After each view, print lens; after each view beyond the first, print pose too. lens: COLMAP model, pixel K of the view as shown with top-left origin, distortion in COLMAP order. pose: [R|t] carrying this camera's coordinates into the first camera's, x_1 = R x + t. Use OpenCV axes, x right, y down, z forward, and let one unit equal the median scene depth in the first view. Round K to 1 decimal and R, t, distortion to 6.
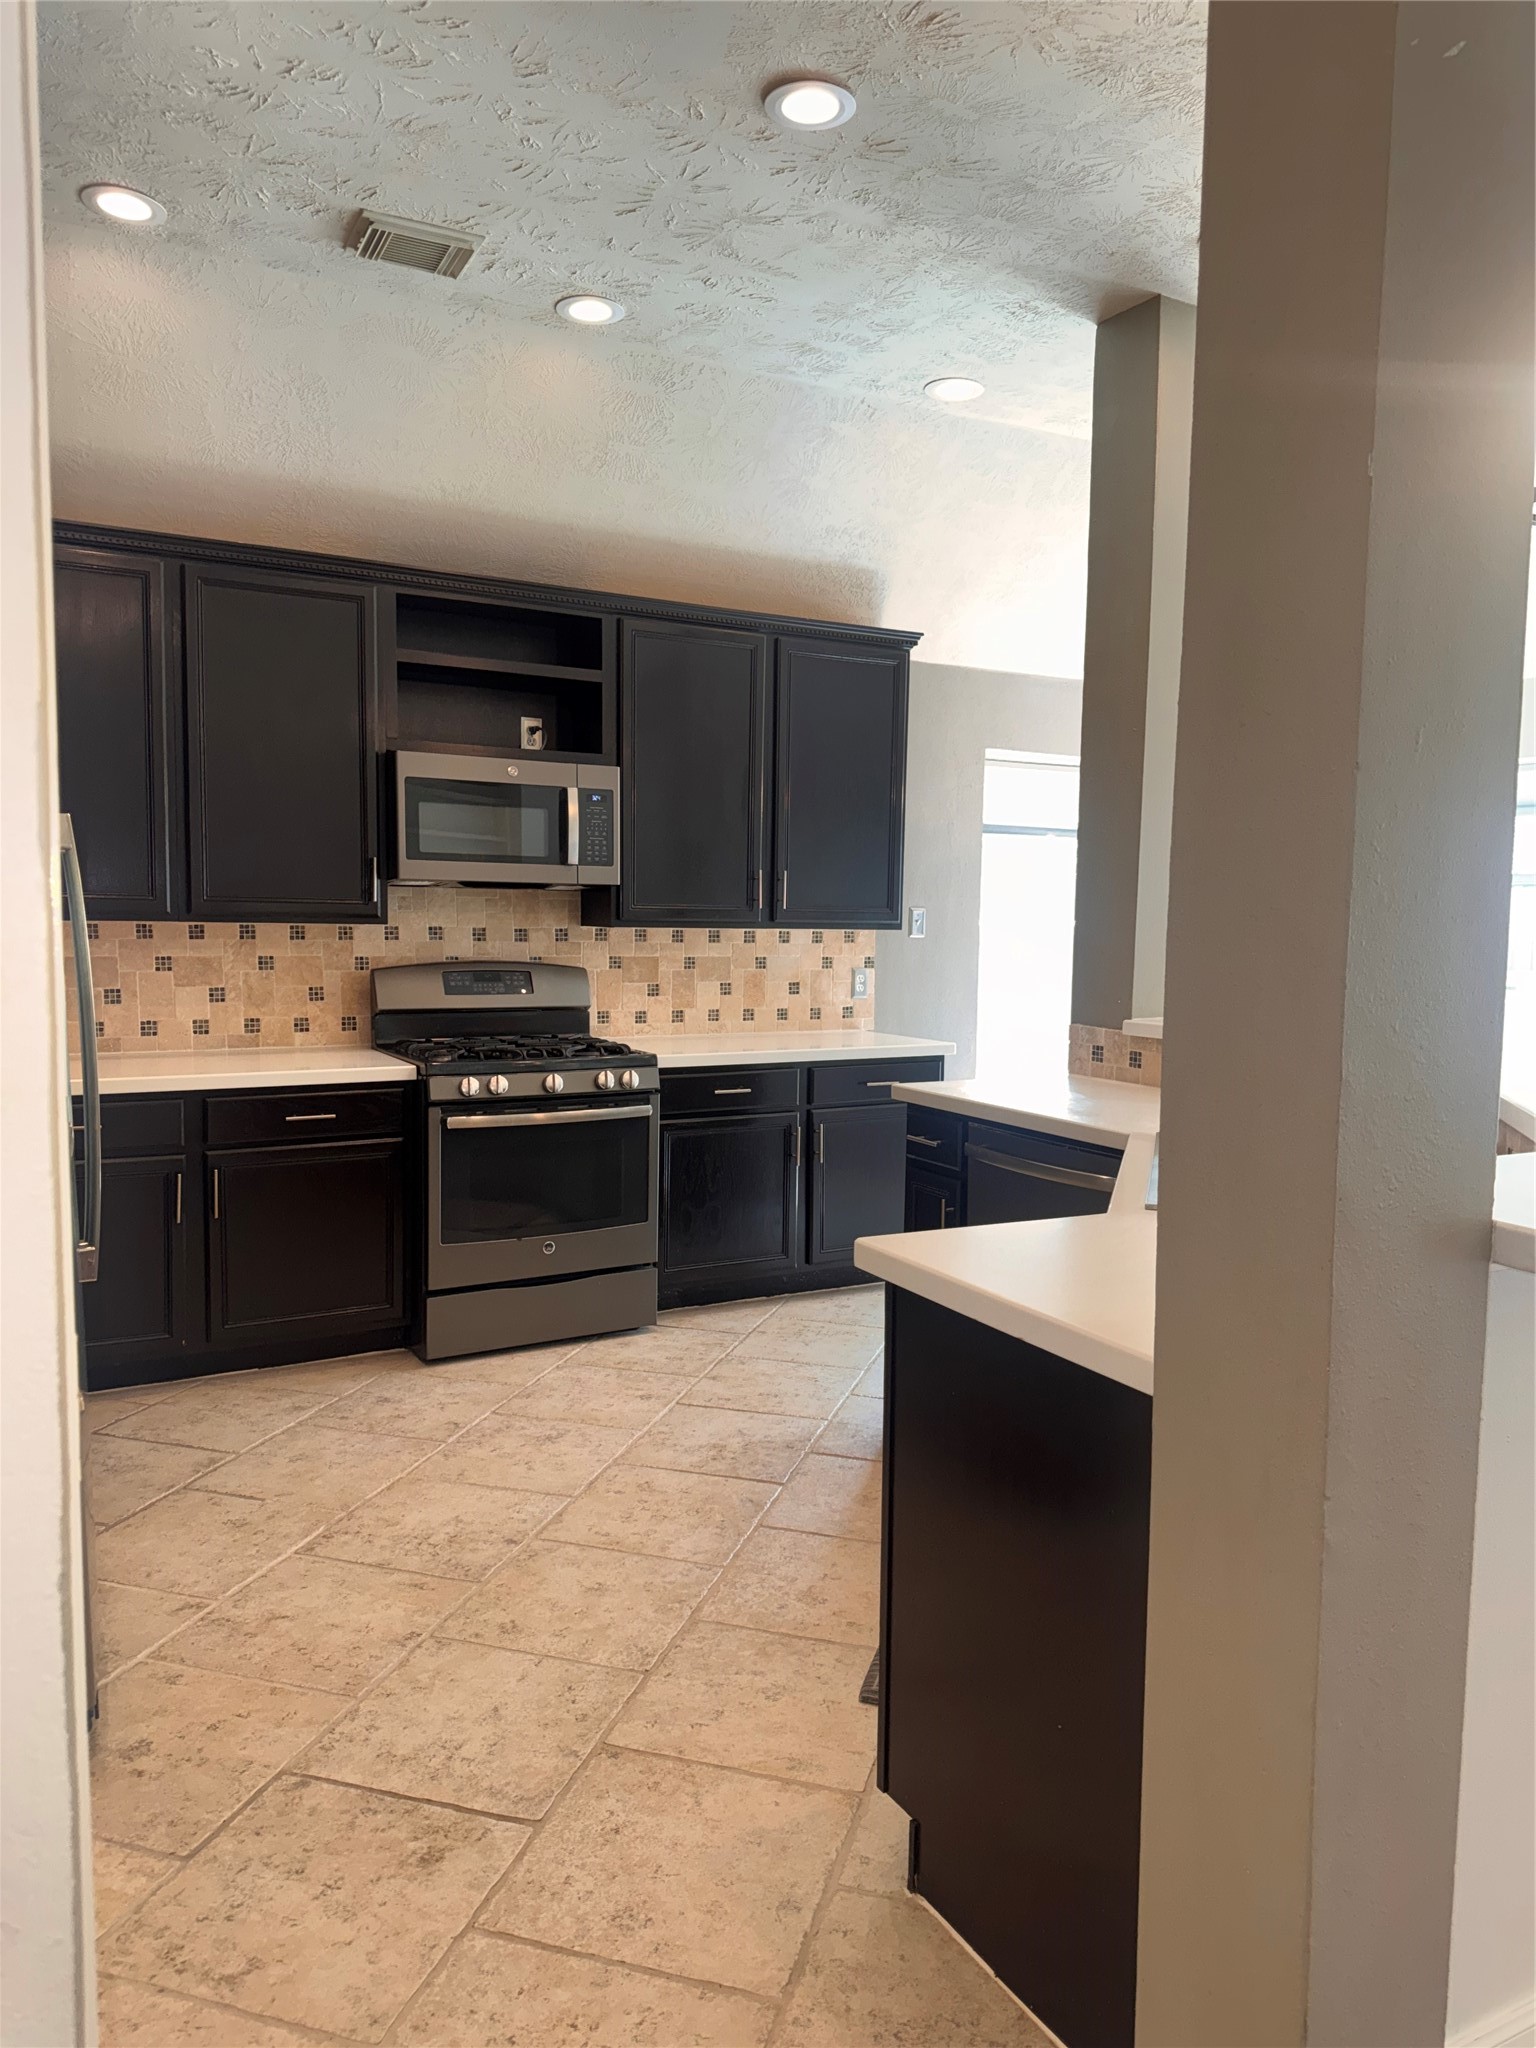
lens RADIAL K [[1436.3, 0, 768.2], [0, 1436.3, 1034.9], [0, 0, 1]] dist [0.046206, -0.030552]
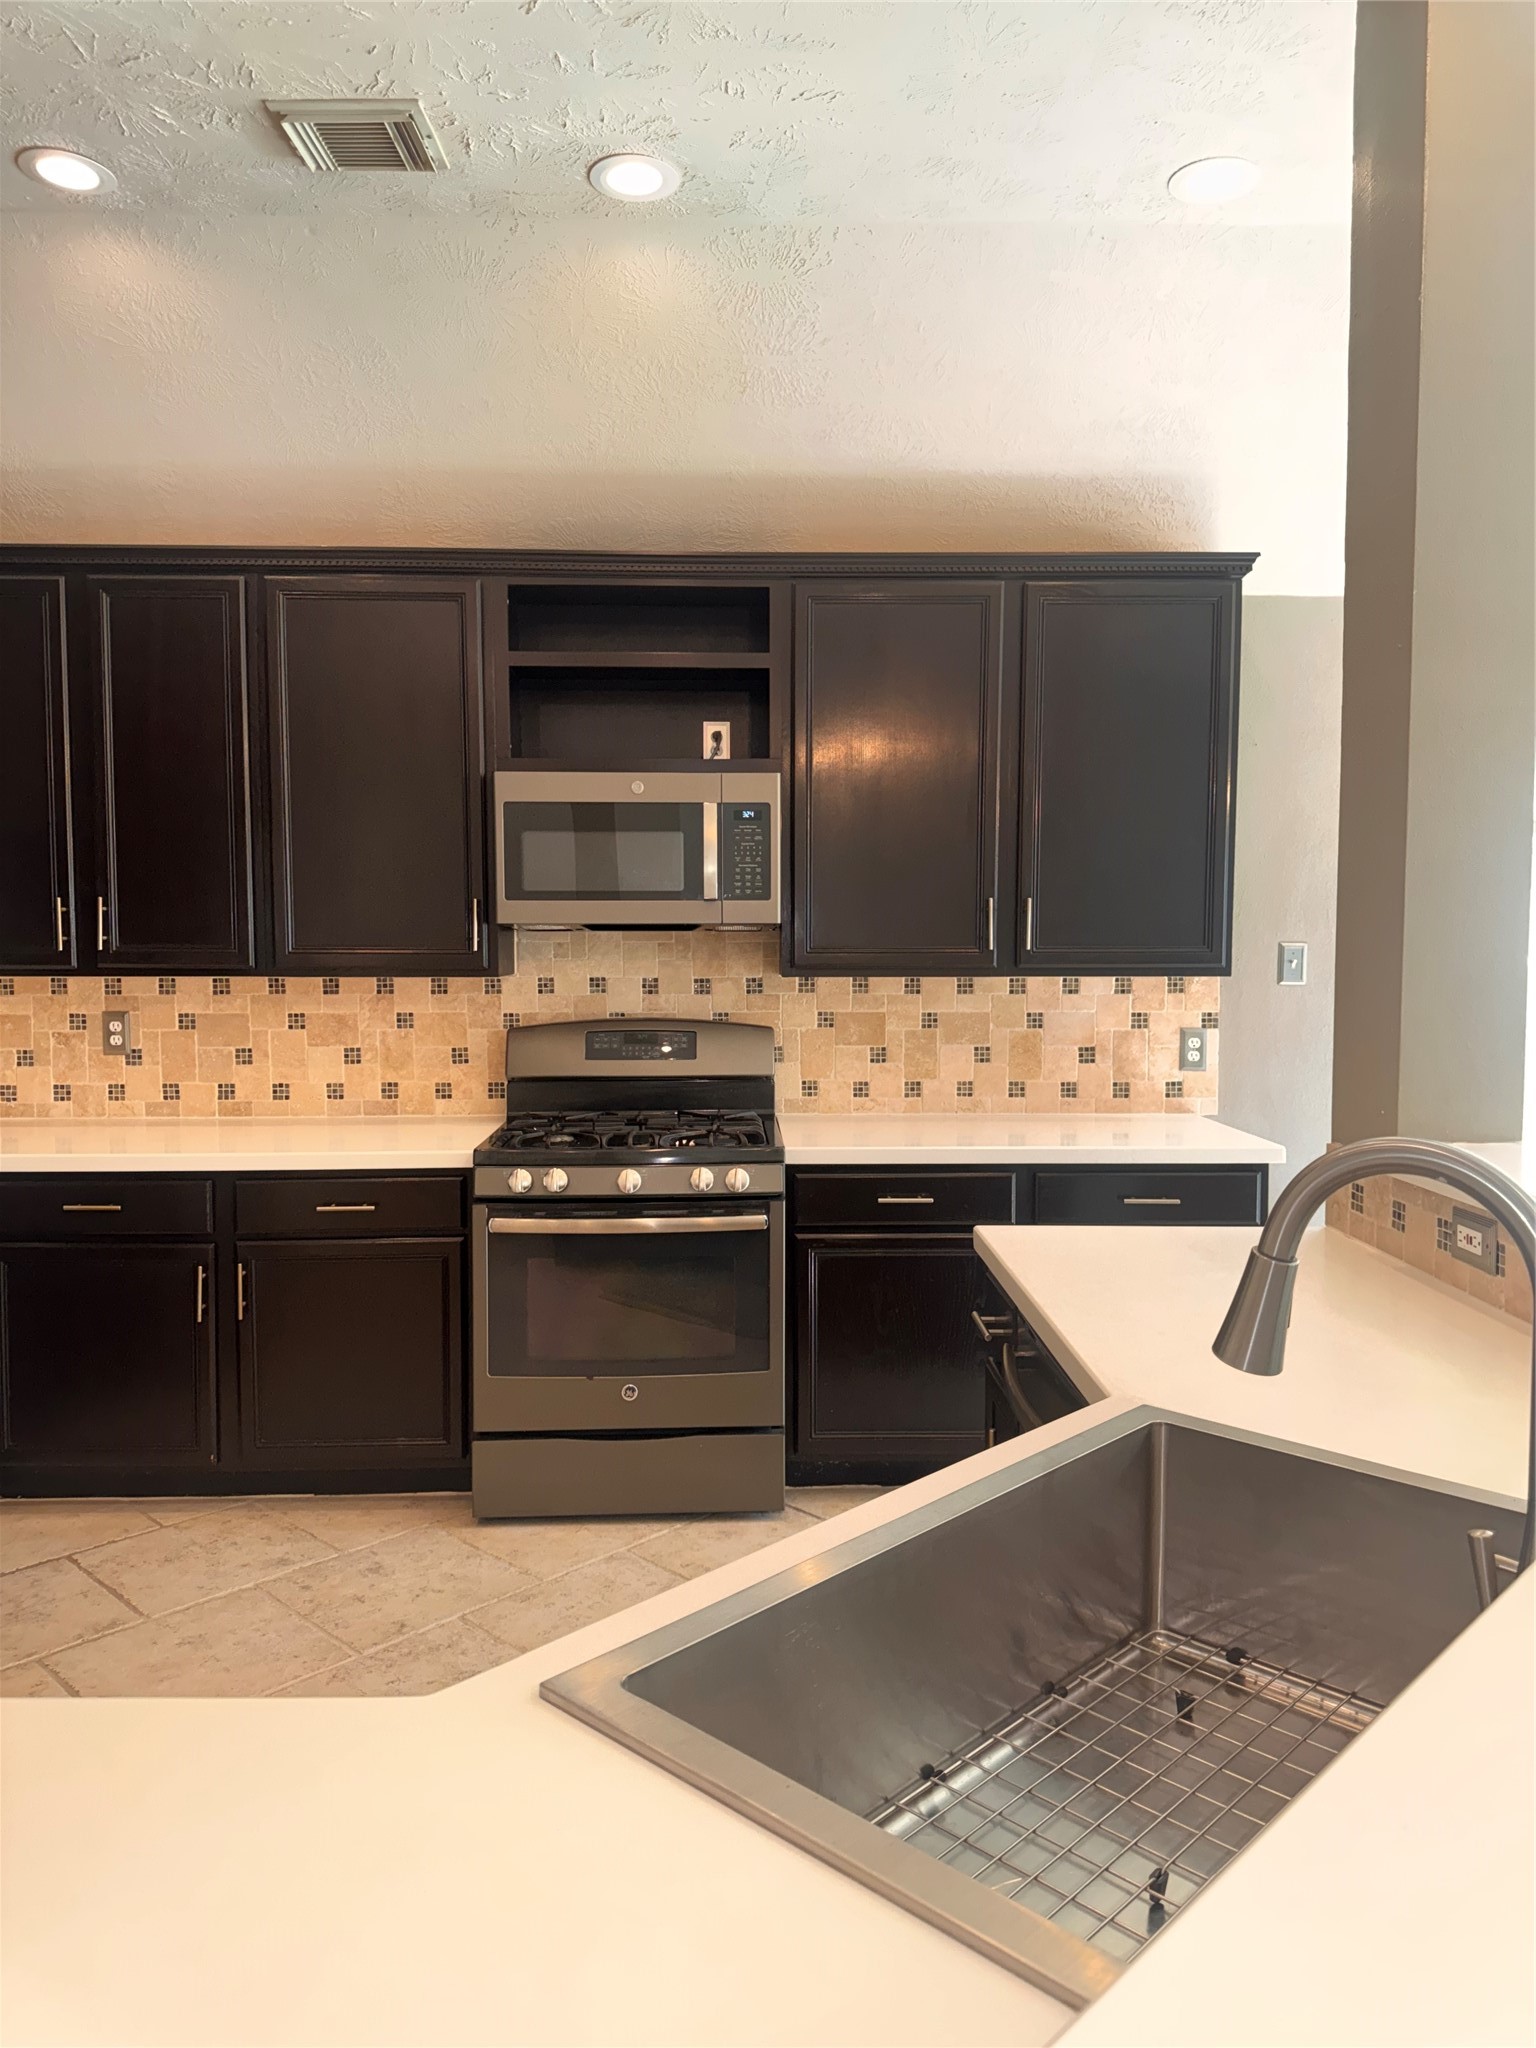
lens RADIAL K [[1436.3, 0, 768.5], [0, 1436.3, 1013.2], [0, 0, 1]] dist [0.046206, -0.030552]
pose [[0.885741, 0.008317, -0.464106, 0.259786], [-0.025214, 0.999225, -0.030214, -0.033192], [0.463495, 0.038464, 0.885264, 0.320043]]
